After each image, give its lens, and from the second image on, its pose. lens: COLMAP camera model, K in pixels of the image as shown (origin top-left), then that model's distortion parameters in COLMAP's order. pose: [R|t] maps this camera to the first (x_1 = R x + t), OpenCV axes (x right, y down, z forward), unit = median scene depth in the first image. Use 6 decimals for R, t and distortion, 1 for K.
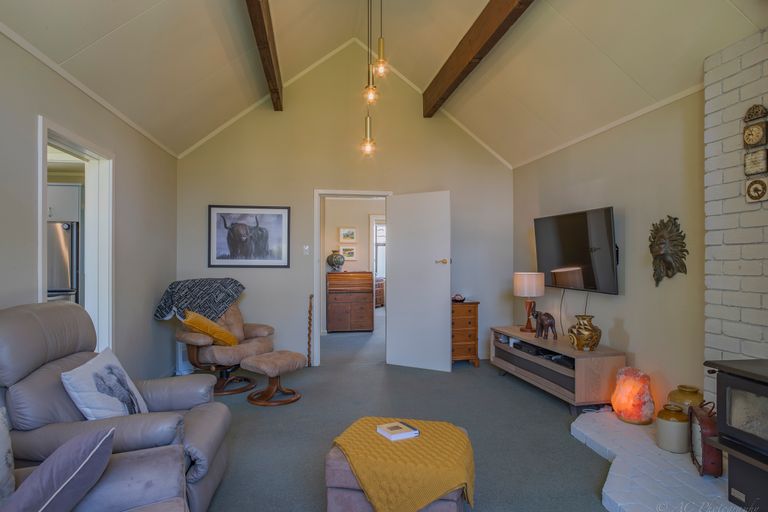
lens RADIAL K [[457.0, 0, 384.5], [0, 457.0, 258.1], [0, 0, 1]] dist [-0.009499, 0.003658]
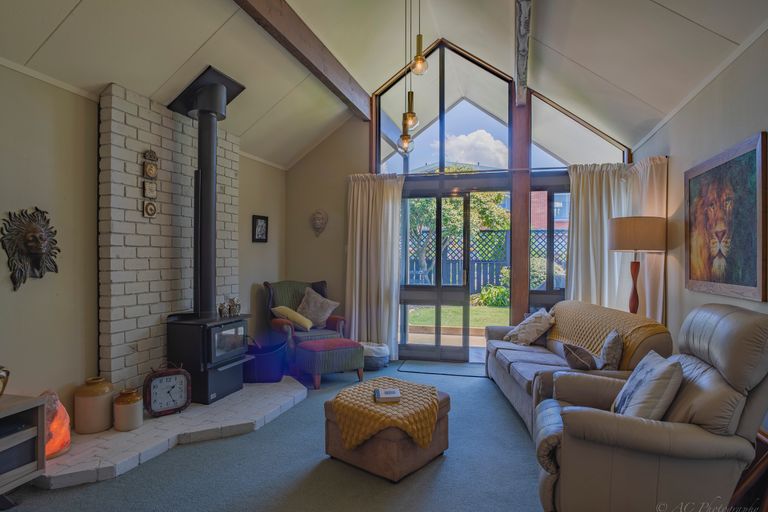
lens RADIAL K [[457.0, 0, 383.2], [0, 457.0, 256.4], [0, 0, 1]] dist [-0.009499, 0.003658]
pose [[-0.903435, -0.004356, 0.428704, -0.359153], [-0.008698, 0.999929, -0.008170, 0.002363], [-0.428637, -0.011110, -0.903408, 1.552914]]
